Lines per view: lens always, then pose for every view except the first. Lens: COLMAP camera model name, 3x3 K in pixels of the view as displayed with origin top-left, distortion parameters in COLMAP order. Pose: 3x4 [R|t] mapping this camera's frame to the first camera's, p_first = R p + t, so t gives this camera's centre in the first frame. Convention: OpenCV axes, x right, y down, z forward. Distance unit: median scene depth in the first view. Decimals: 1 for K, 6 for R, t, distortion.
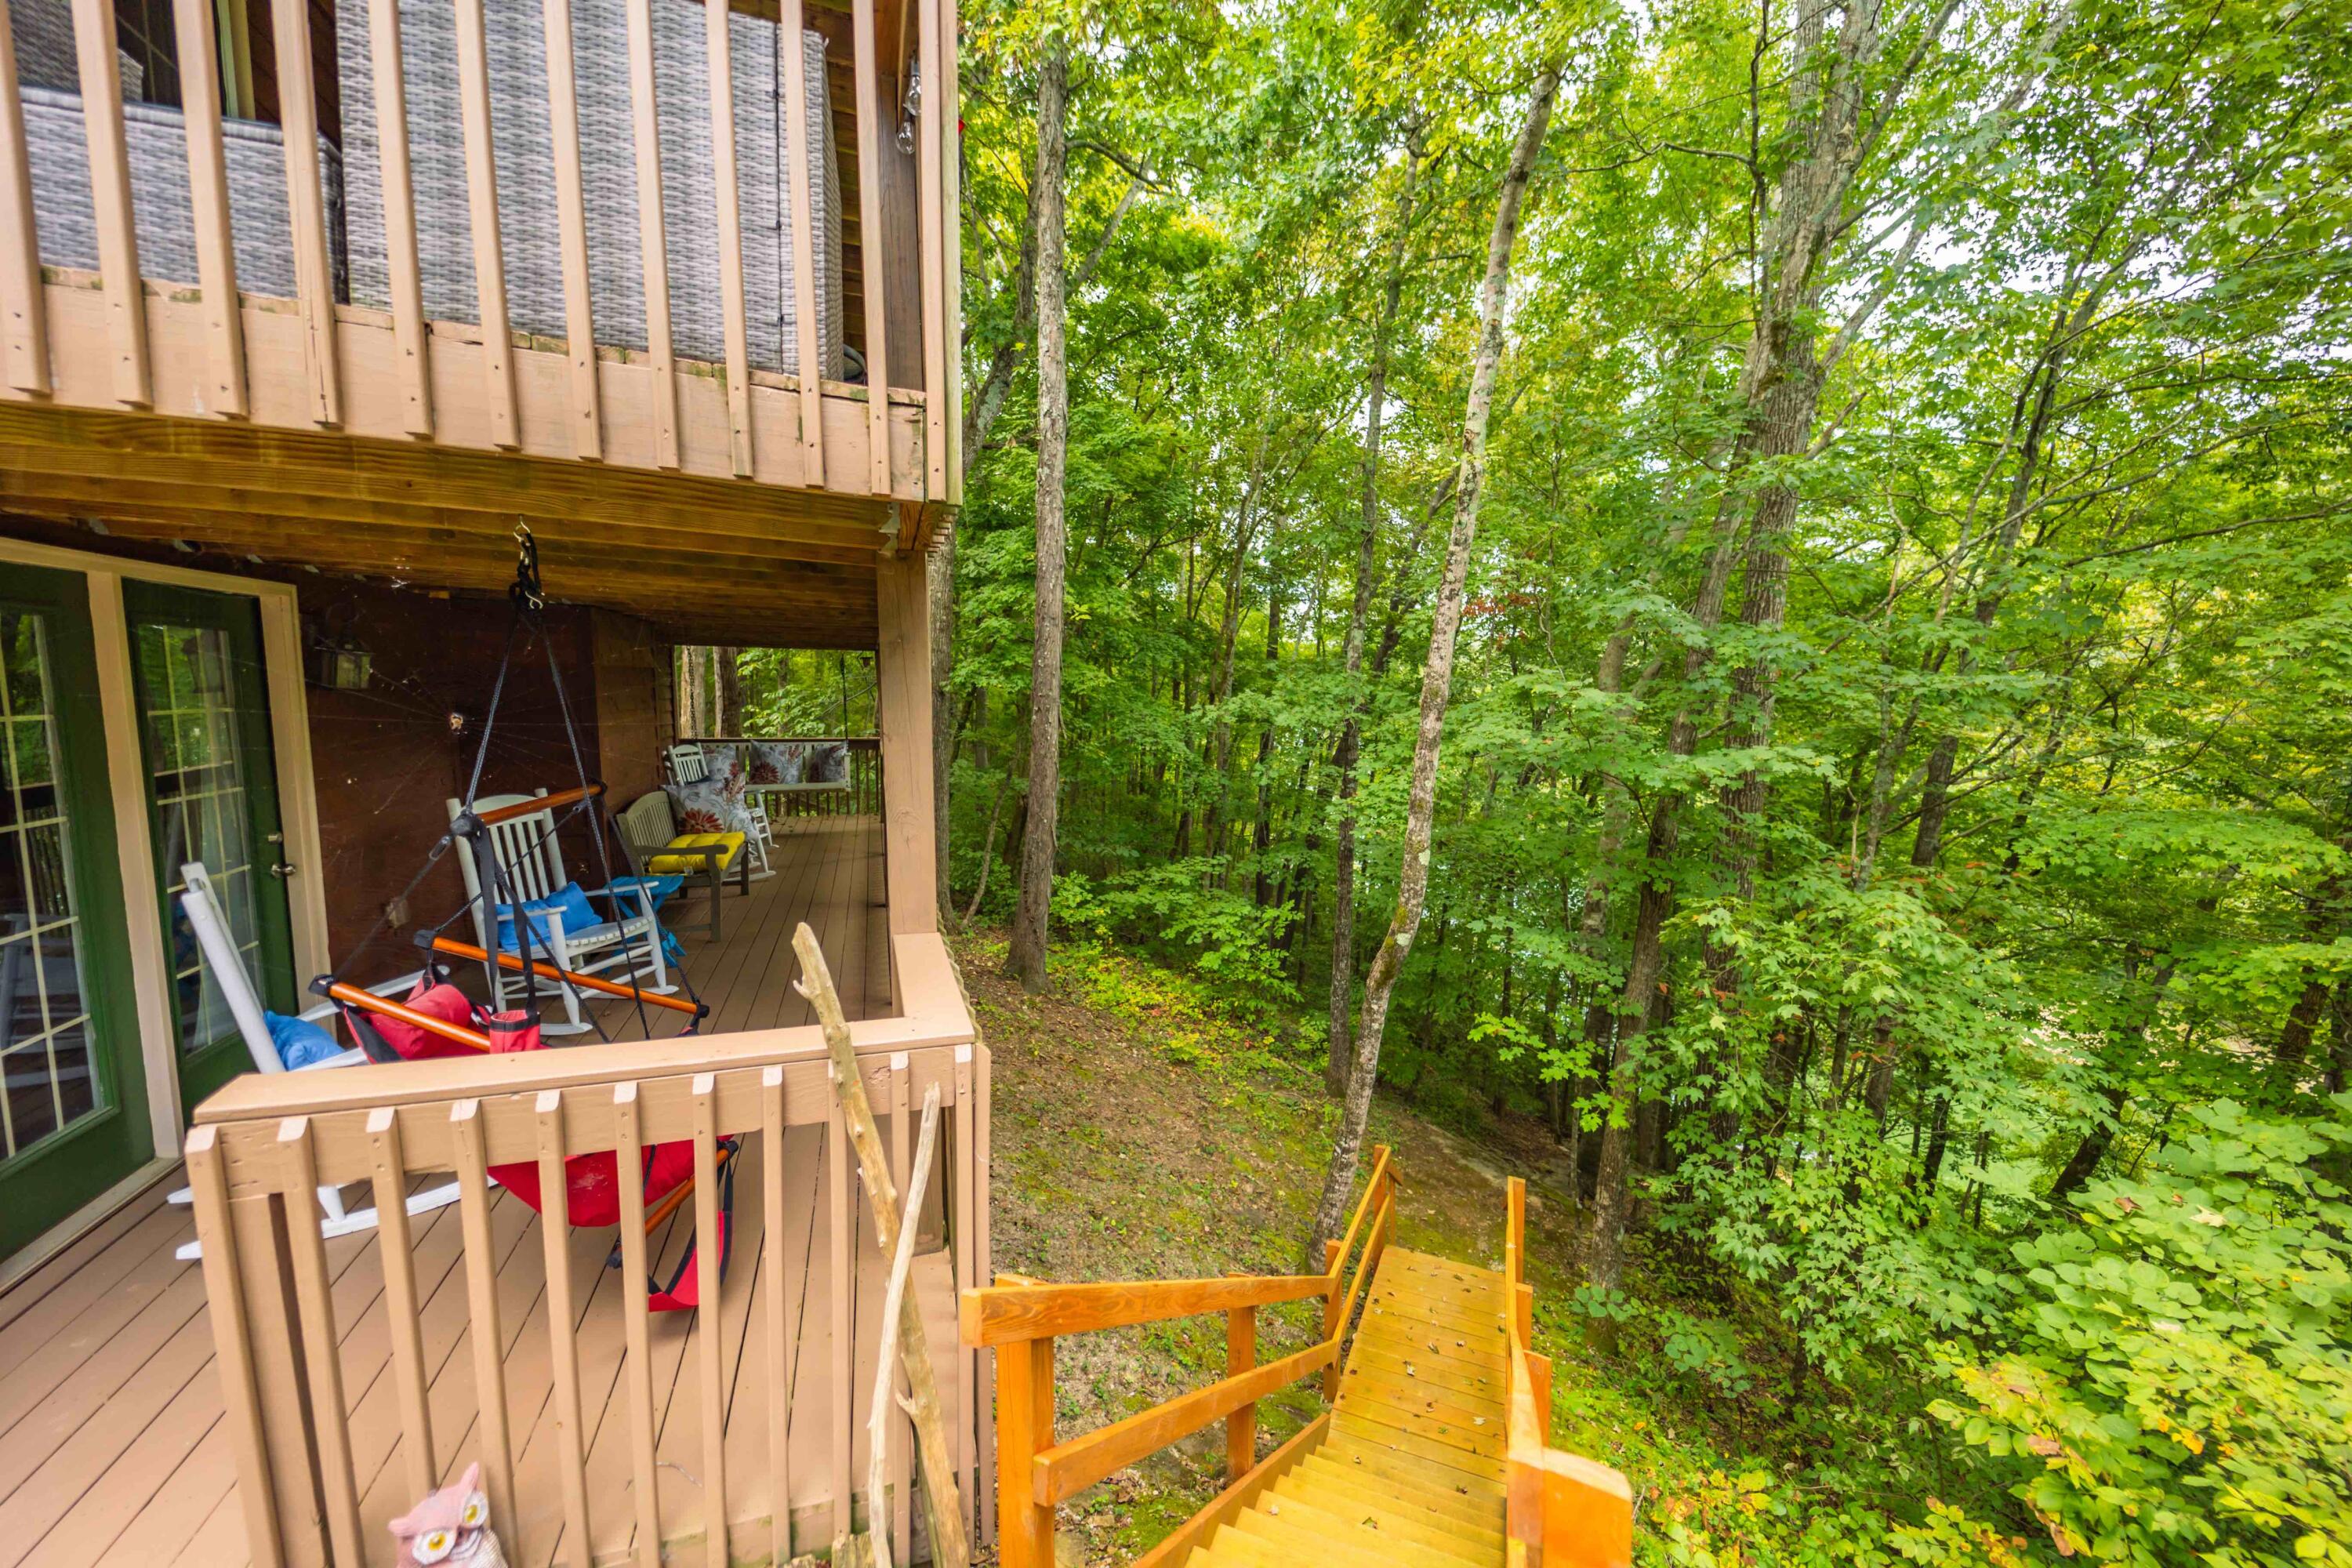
lens RADIAL K [[928.6, 0, 1176.0], [0, 928.6, 784.0], [0, 0, 1]] dist [0.024041, -0.000031]
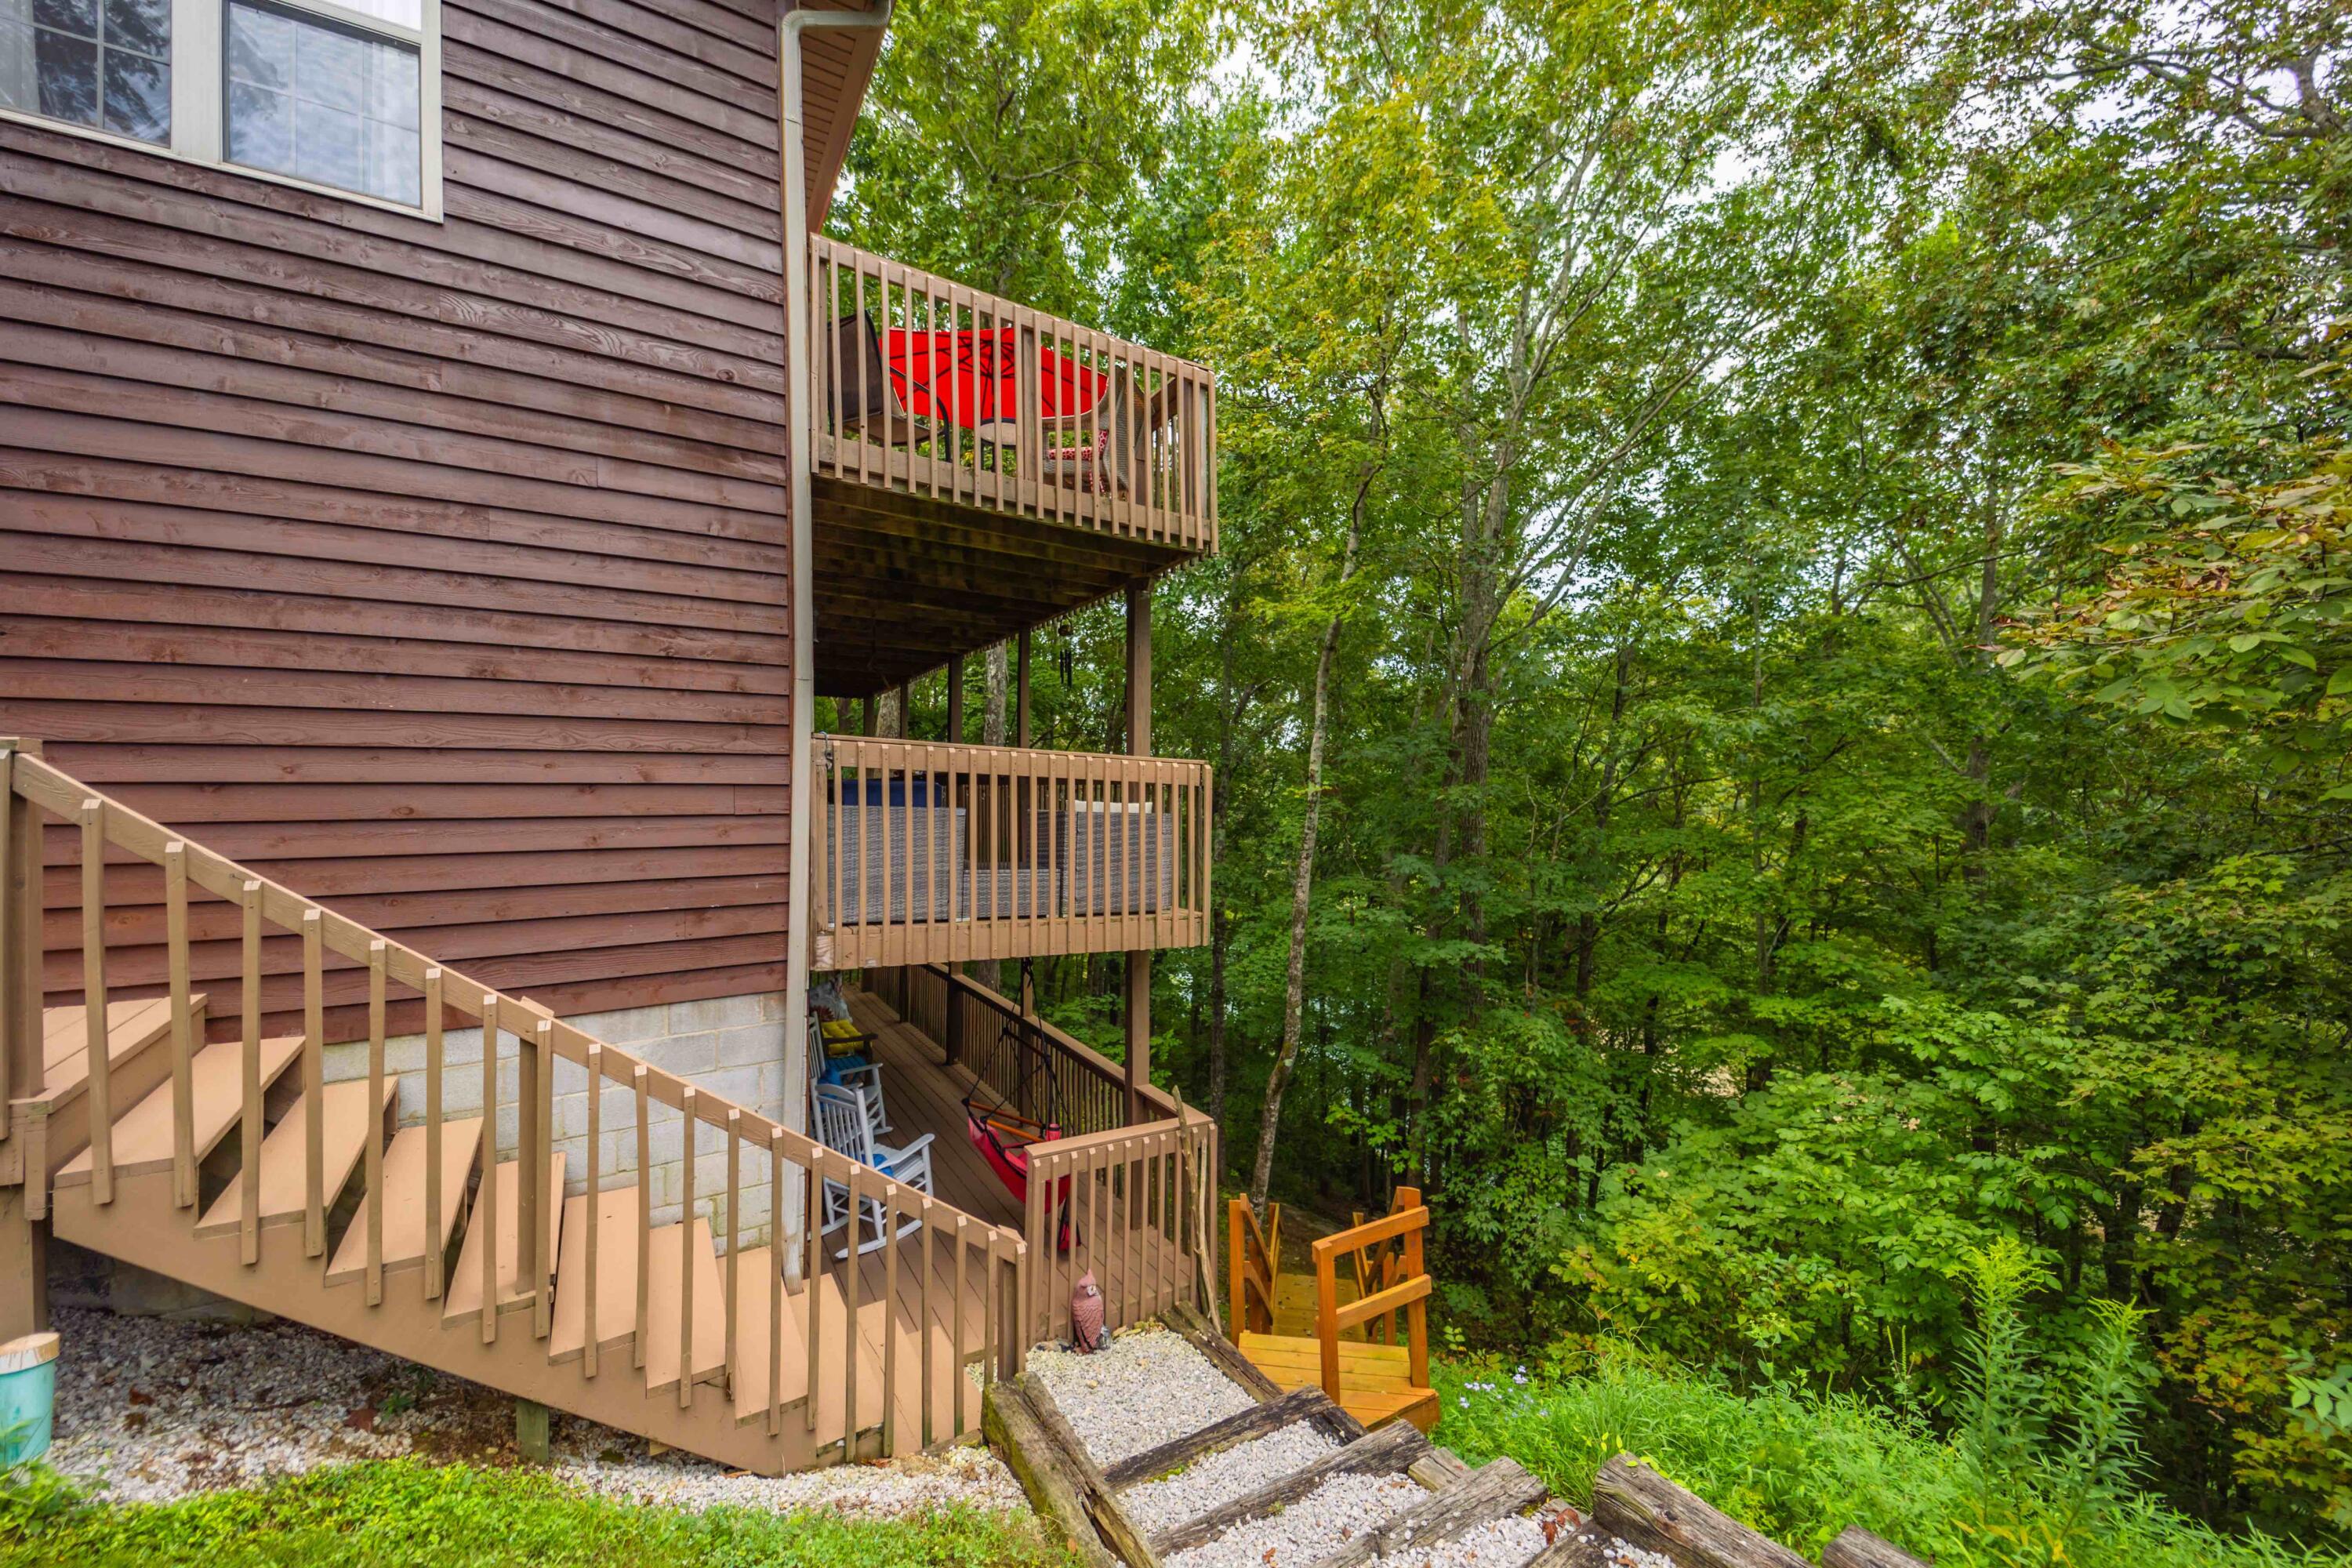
lens RADIAL K [[893.3, 0, 1202.2], [0, 893.3, 771.6], [0, 0, 1]] dist [0.025199, -0.000109]
pose [[0.973666, -0.000657, 0.227978, -0.373981], [0.032243, 0.990341, -0.134852, -0.187731], [-0.225687, 0.138652, 0.964283, -0.797480]]
